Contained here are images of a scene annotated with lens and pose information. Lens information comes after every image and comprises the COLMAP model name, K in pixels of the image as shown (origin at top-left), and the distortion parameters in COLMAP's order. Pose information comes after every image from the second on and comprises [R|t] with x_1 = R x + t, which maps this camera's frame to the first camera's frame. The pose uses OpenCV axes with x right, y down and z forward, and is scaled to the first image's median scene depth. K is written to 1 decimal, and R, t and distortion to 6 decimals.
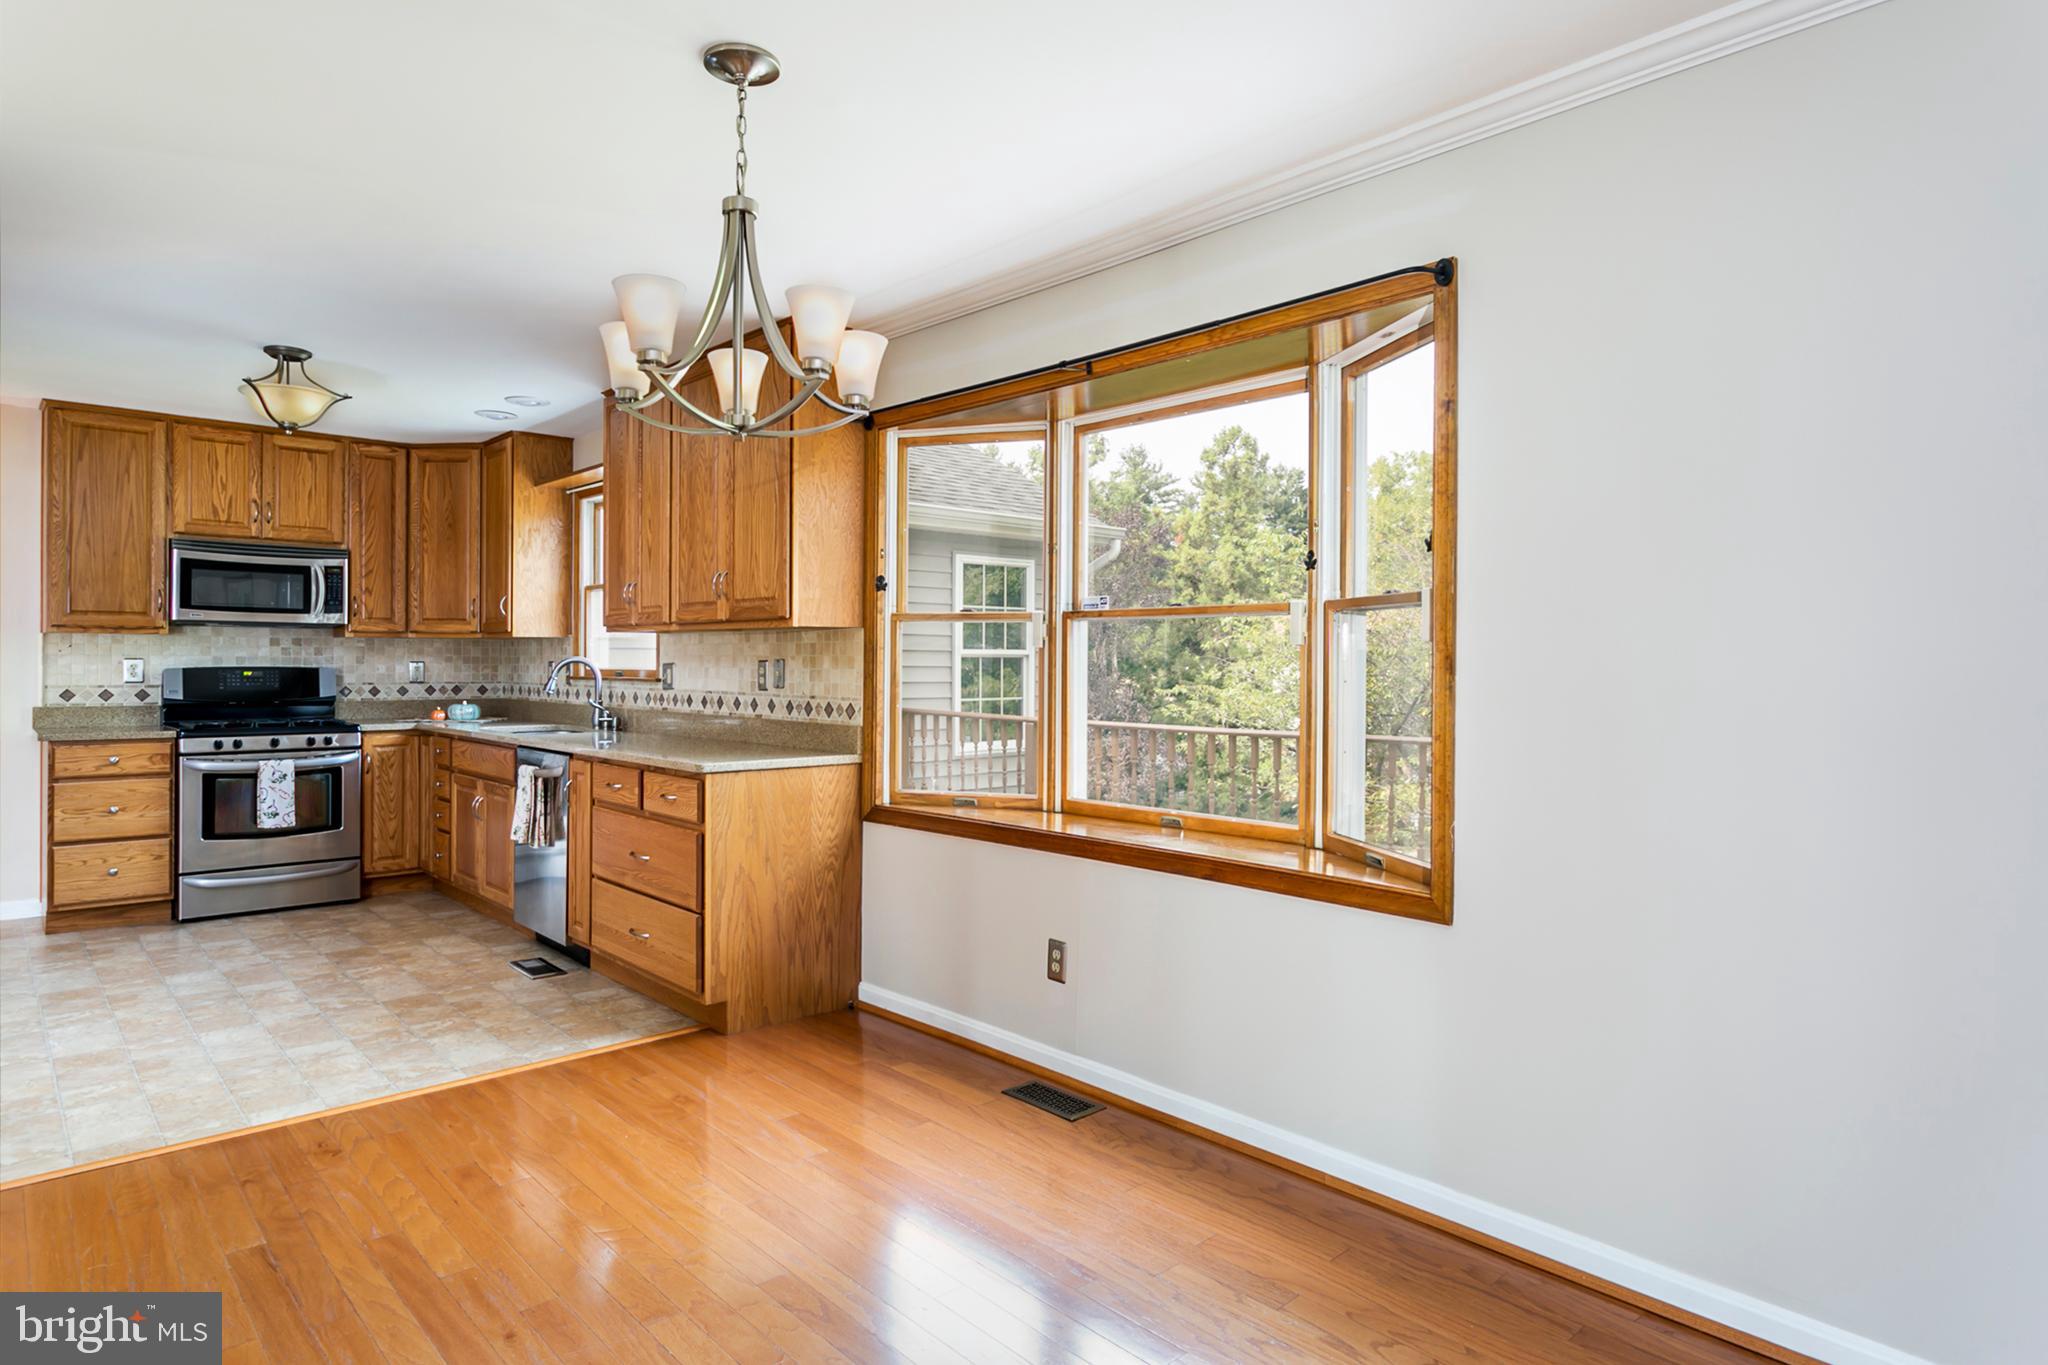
lens RADIAL K [[1162.6, 0, 1017.9], [0, 1162.6, 670.2], [0, 0, 1]] dist [0.006757, 0.000286]
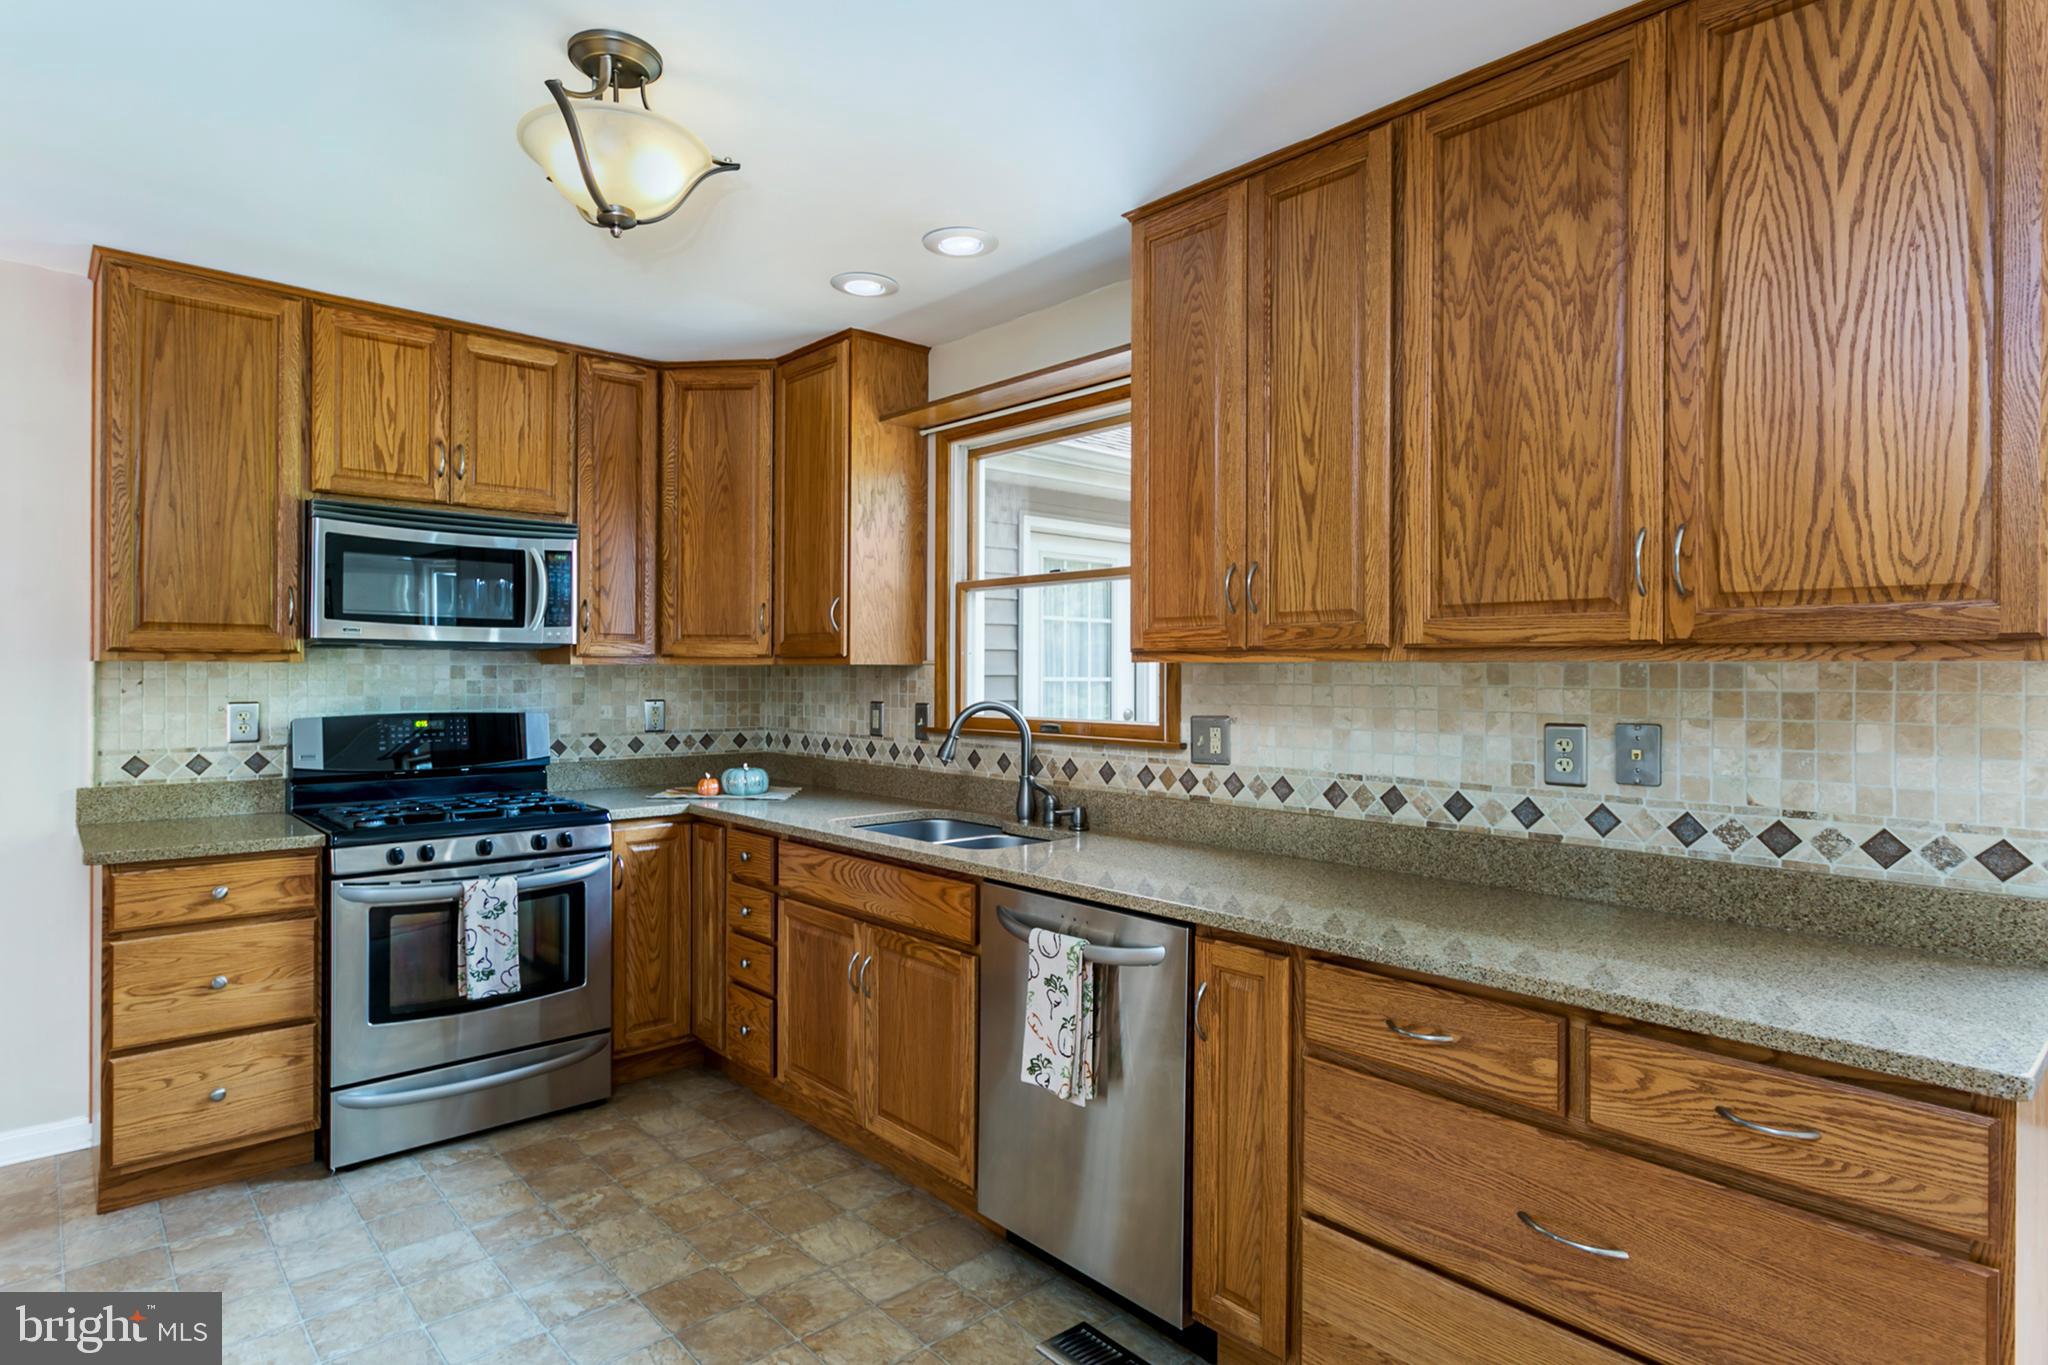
lens RADIAL K [[1124.6, 0, 1026.6], [0, 1124.6, 680.9], [0, 0, 1]] dist [0.002075, 0.000642]
pose [[0.999951, -0.000745, -0.009893, -0.360394], [0.000739, 1.000000, -0.000567, -0.021269], [0.009894, 0.000559, 0.999951, 0.438221]]
